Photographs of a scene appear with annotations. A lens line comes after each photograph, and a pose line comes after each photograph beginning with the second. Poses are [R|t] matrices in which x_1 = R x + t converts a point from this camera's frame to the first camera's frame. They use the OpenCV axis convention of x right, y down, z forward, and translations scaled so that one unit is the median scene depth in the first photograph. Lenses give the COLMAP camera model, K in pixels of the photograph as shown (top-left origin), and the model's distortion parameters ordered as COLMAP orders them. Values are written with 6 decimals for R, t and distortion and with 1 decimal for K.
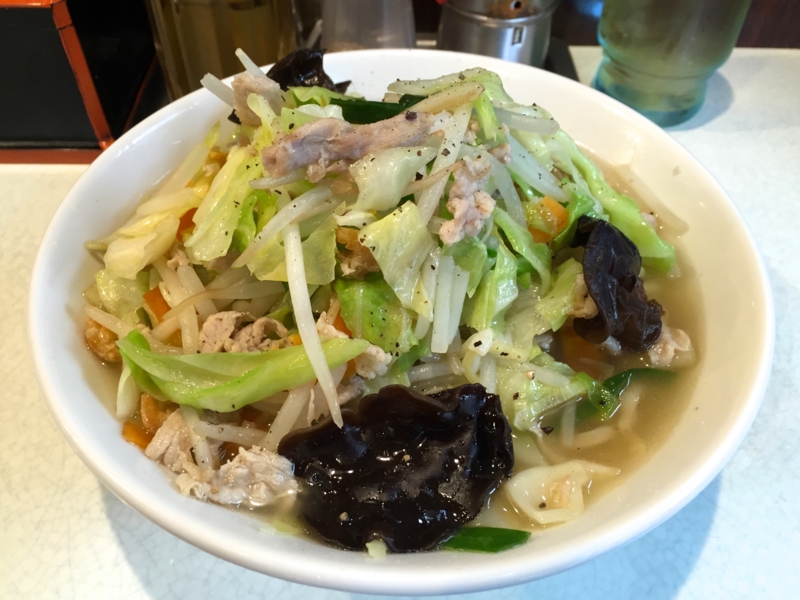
lens RADIAL K [[717.6, 0, 400.0], [0, 717.6, 300.0], [0, 0, 1]] dist [0.002015, -0.000443]
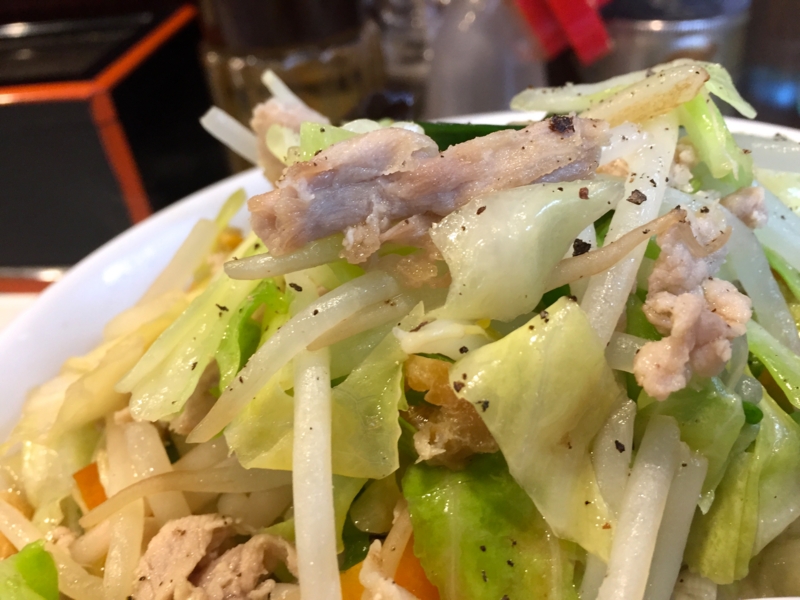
lens RADIAL K [[742.4, 0, 391.1], [0, 742.4, 287.4], [0, 0, 1]] dist [0.066745, -0.156907]
pose [[0.984024, -0.015650, -0.177348, -0.009956], [-0.015839, 0.984484, -0.174758, -0.060248], [0.177332, 0.174775, 0.968508, 0.515697]]
